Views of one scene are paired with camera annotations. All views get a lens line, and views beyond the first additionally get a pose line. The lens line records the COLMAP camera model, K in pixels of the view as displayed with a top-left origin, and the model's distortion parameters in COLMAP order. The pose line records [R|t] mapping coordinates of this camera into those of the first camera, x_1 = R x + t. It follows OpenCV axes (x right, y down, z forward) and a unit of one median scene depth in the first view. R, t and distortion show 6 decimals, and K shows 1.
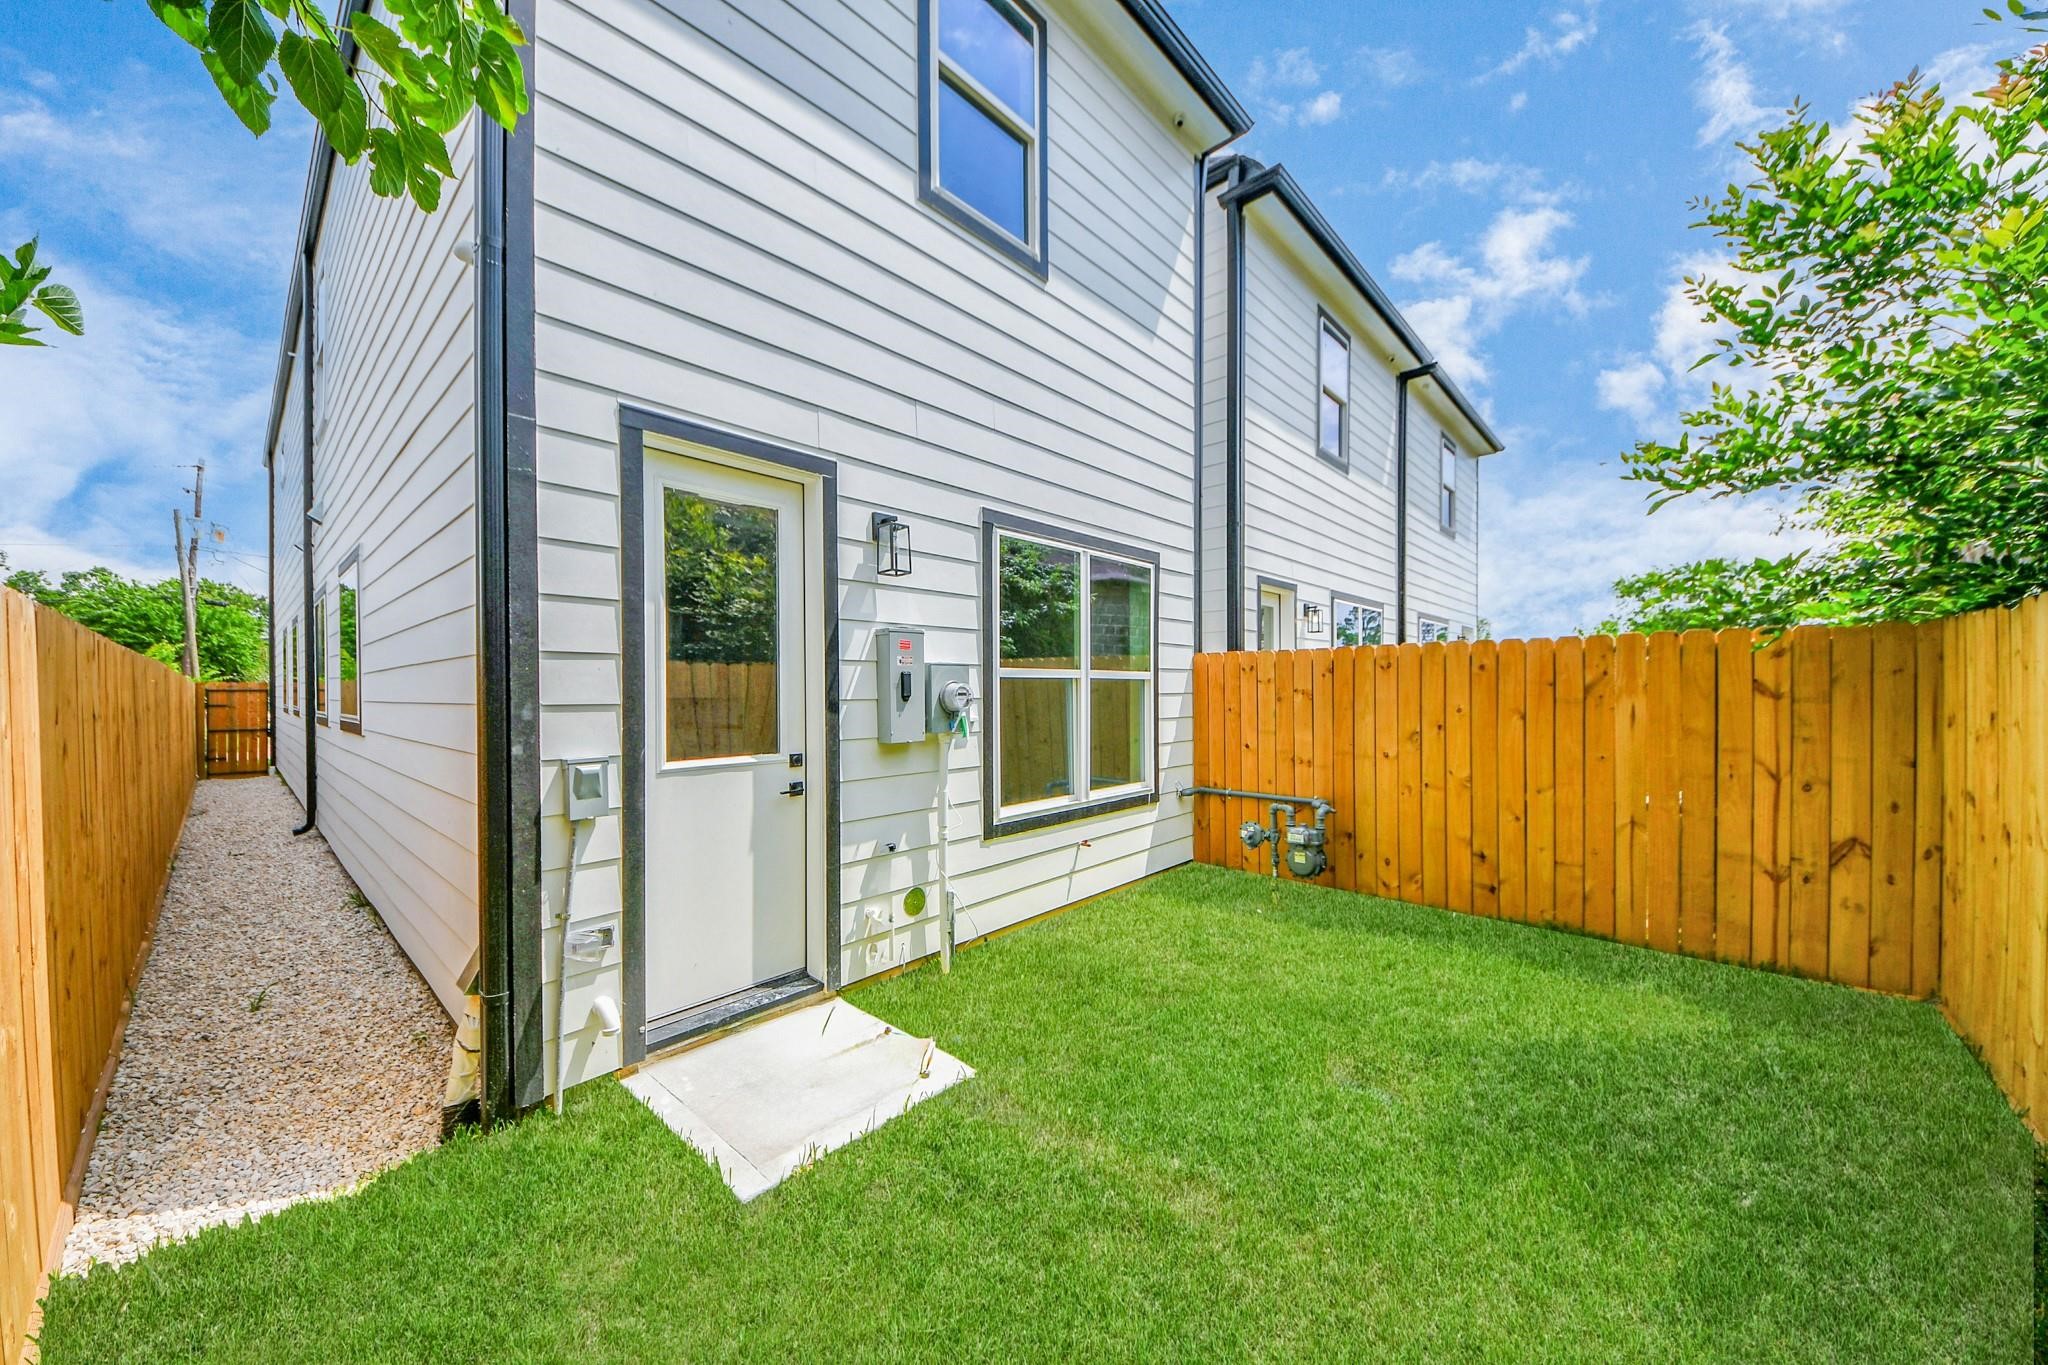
lens RADIAL K [[720.5, 0, 1017.8], [0, 720.5, 691.7], [0, 0, 1]] dist [0.034251, -0.022108]
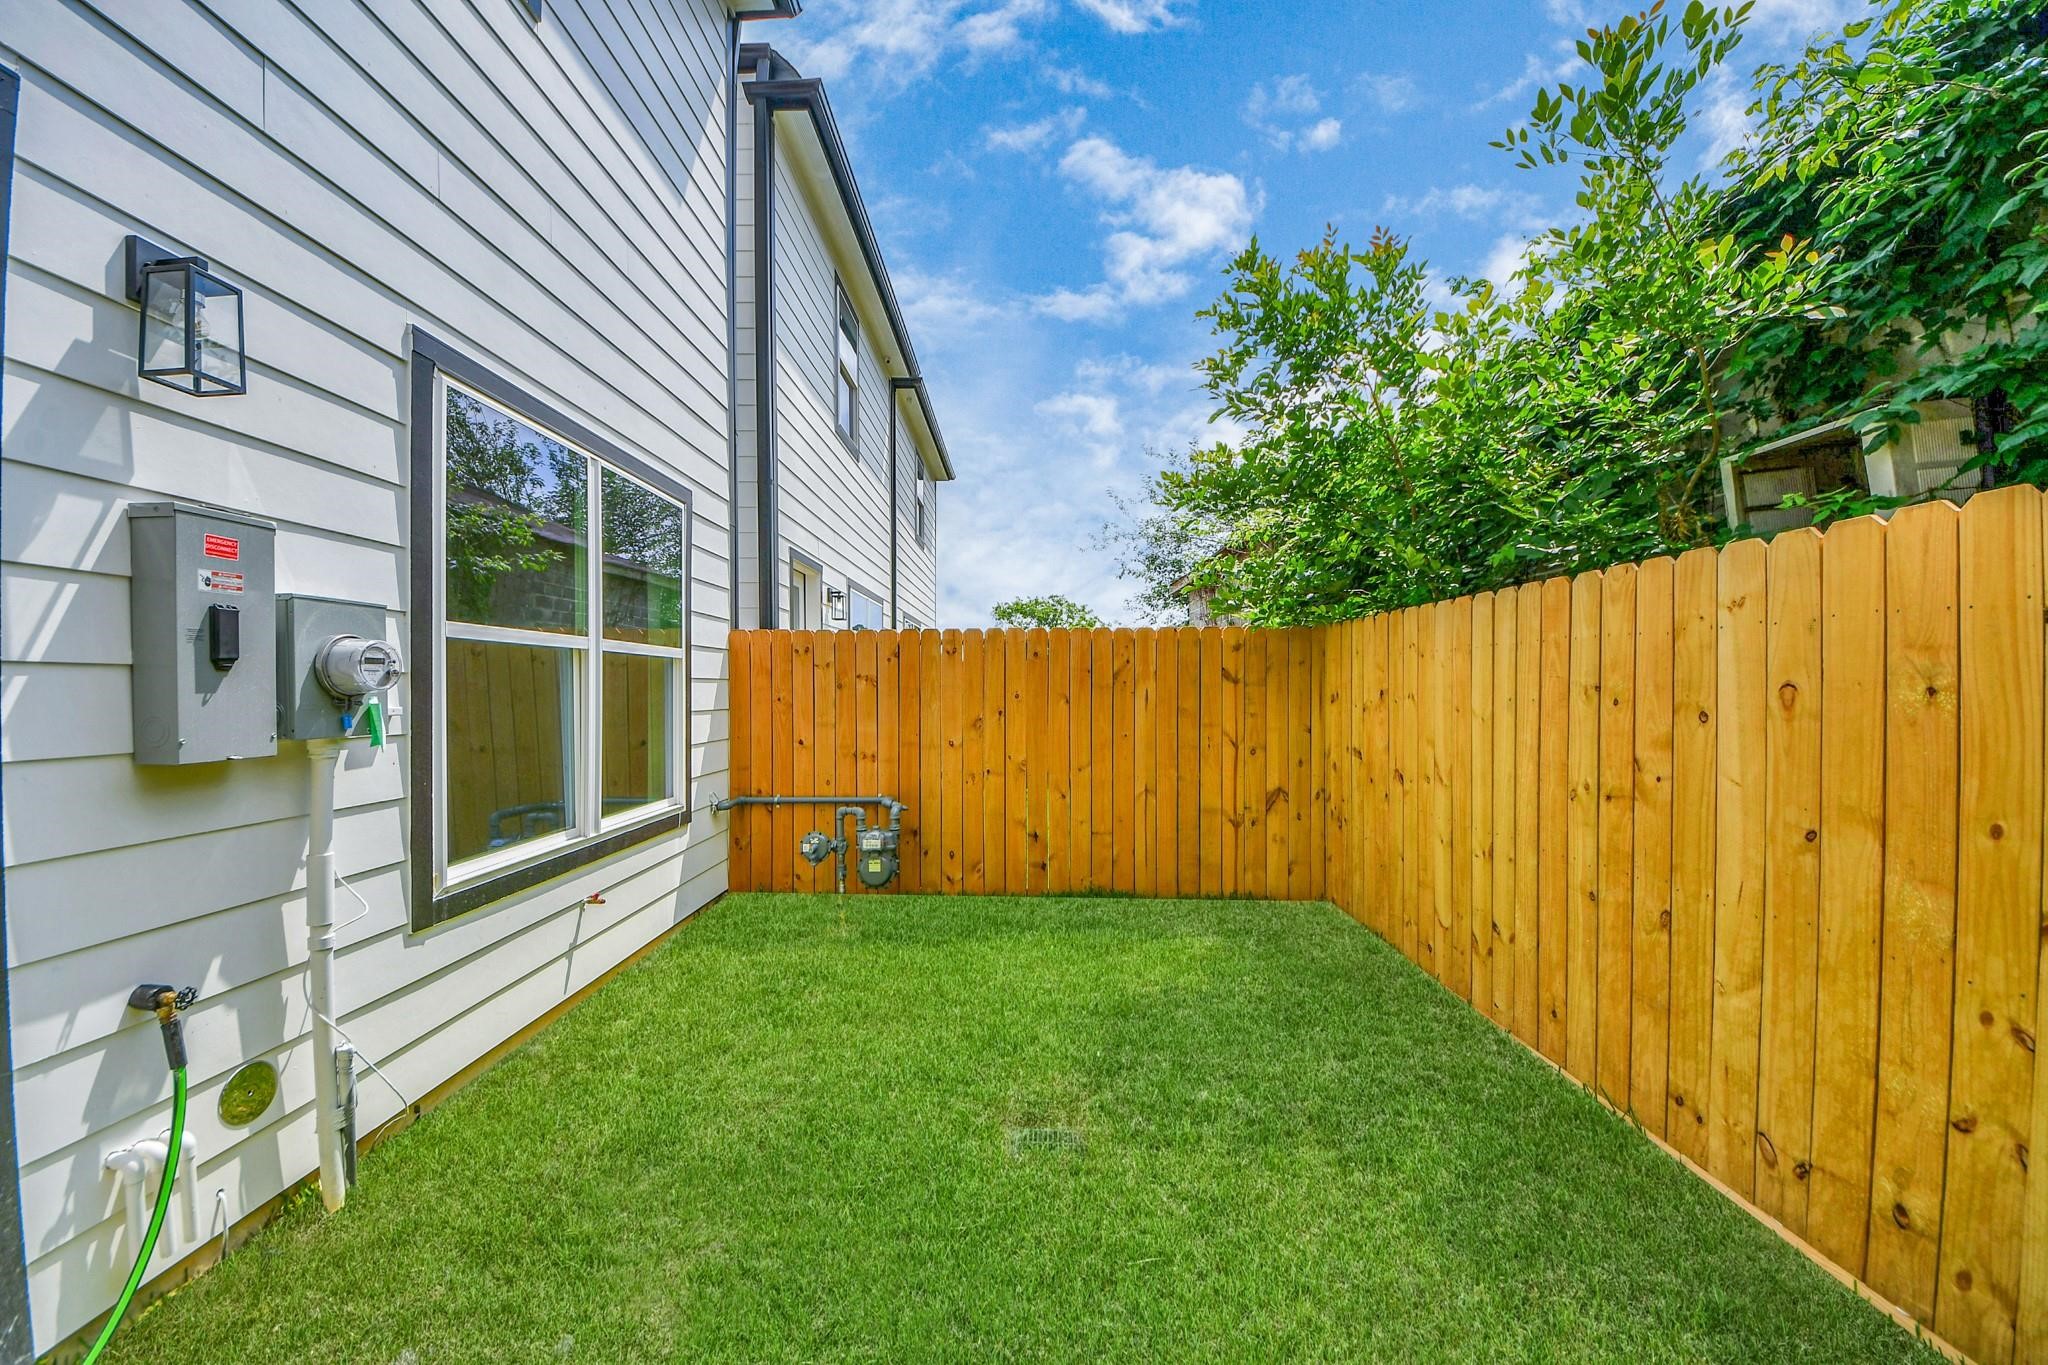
lens RADIAL K [[720.5, 0, 1017.8], [0, 720.5, 691.7], [0, 0, 1]] dist [0.034251, -0.022108]
pose [[0.742307, 0.001691, 0.670058, -0.076799], [-0.000616, 0.999998, -0.001841, 0.023221], [-0.670060, 0.000954, 0.742307, 0.272988]]
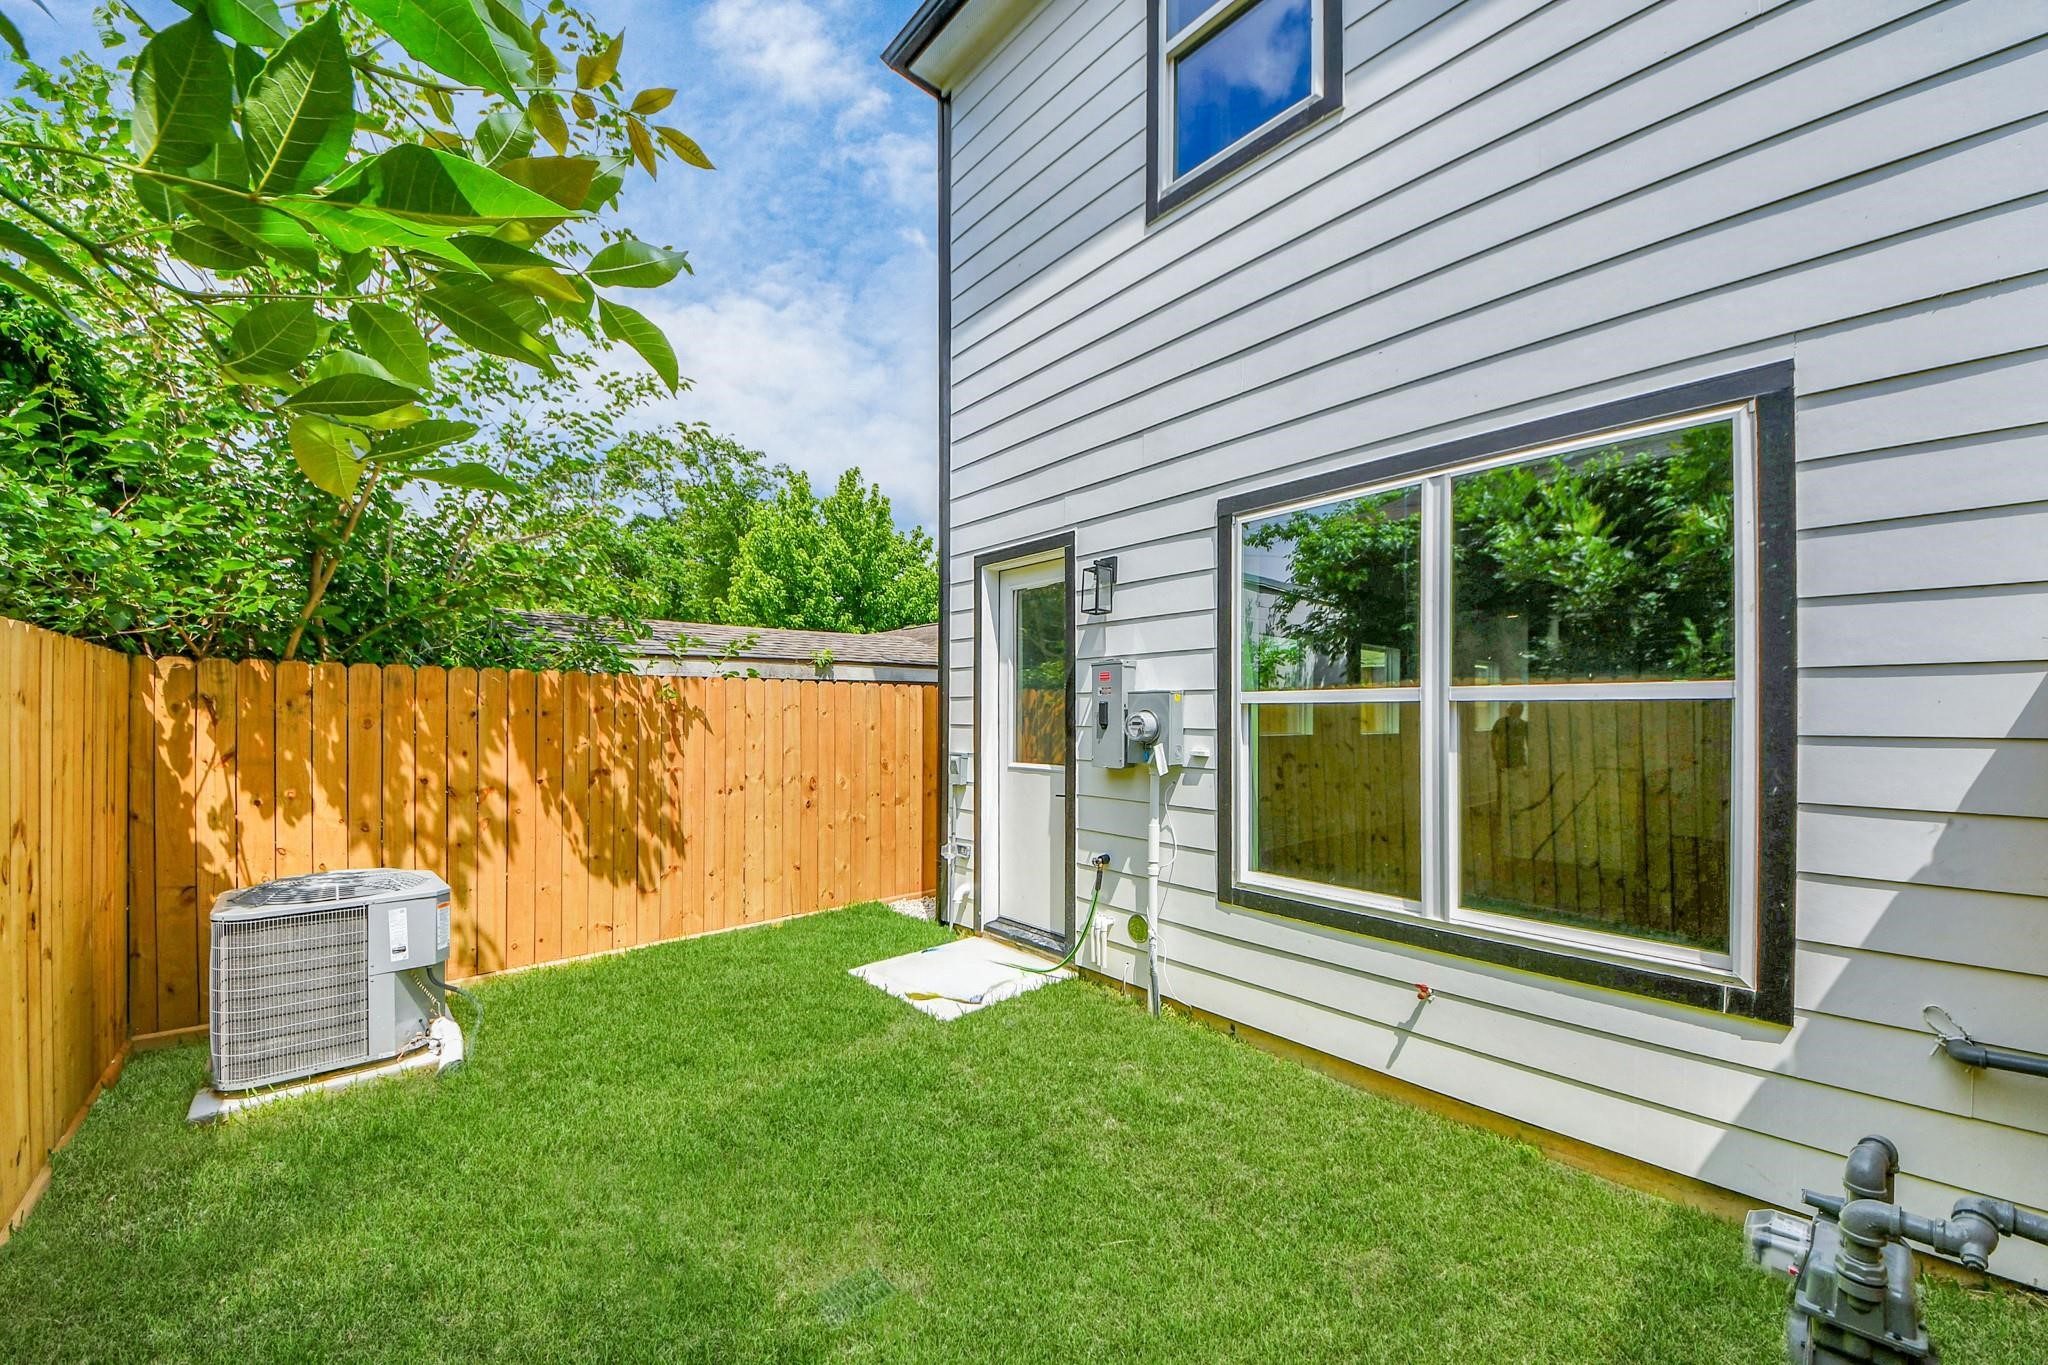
lens RADIAL K [[720.5, 0, 1017.8], [0, 720.5, 691.7], [0, 0, 1]] dist [0.034251, -0.022108]
pose [[-0.090708, -0.013403, -0.995787, 0.787899], [0.009236, 0.999855, -0.014299, -0.024295], [0.995835, -0.010494, -0.090571, 0.827713]]
